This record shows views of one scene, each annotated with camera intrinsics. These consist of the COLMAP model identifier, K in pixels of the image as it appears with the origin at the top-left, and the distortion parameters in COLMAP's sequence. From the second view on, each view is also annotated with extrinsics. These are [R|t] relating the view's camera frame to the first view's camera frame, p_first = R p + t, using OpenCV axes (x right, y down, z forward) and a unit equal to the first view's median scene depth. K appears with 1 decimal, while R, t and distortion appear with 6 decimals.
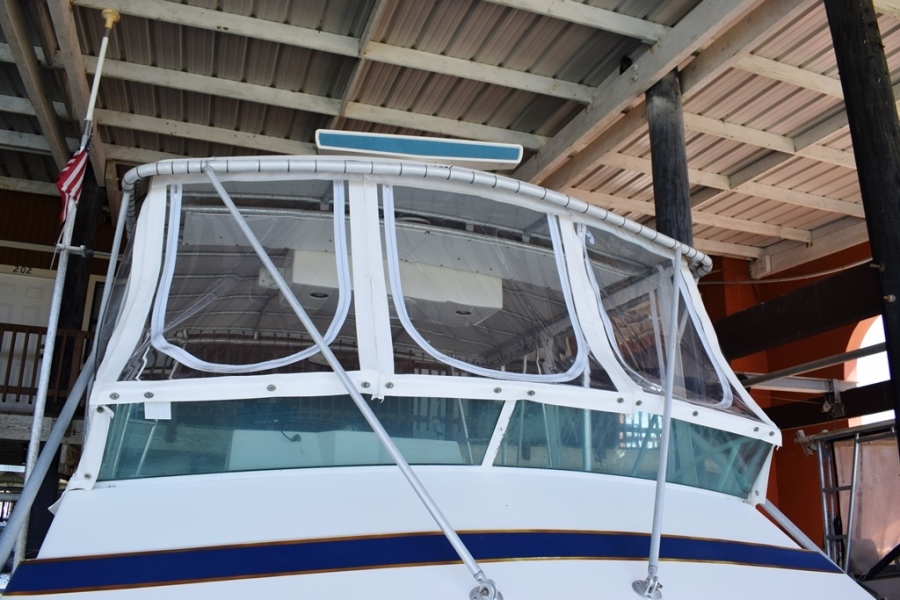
lens RADIAL K [[752.4, 0, 450.0], [0, 752.4, 300.0], [0, 0, 1]] dist [-0.090879, 0.039745]
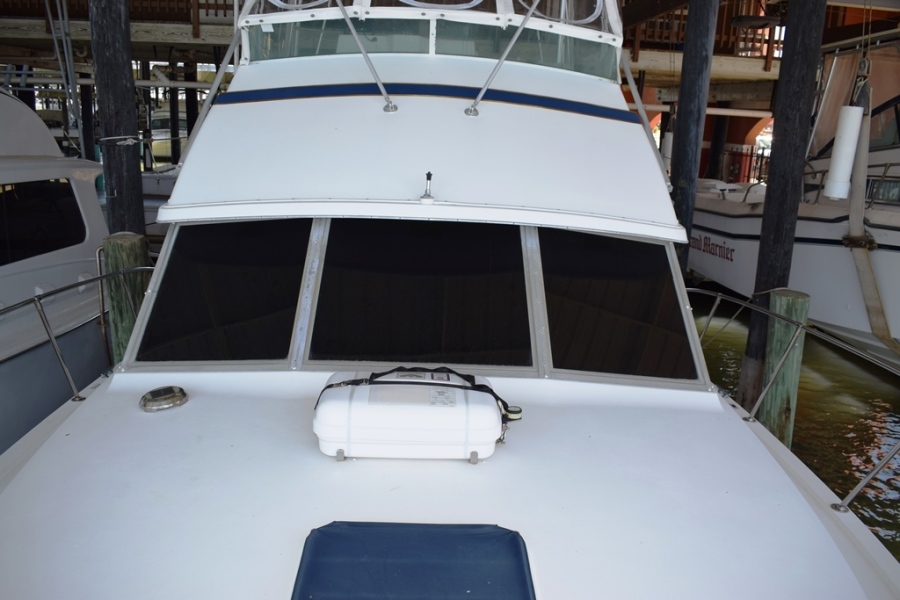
lens RADIAL K [[752.4, 0, 450.0], [0, 752.4, 300.0], [0, 0, 1]] dist [-0.090879, 0.039745]
pose [[0.937261, 0.118388, -0.327913, 0.899820], [0.060070, 0.871670, 0.486398, -0.177099], [0.343415, -0.475579, 0.809871, -0.946573]]
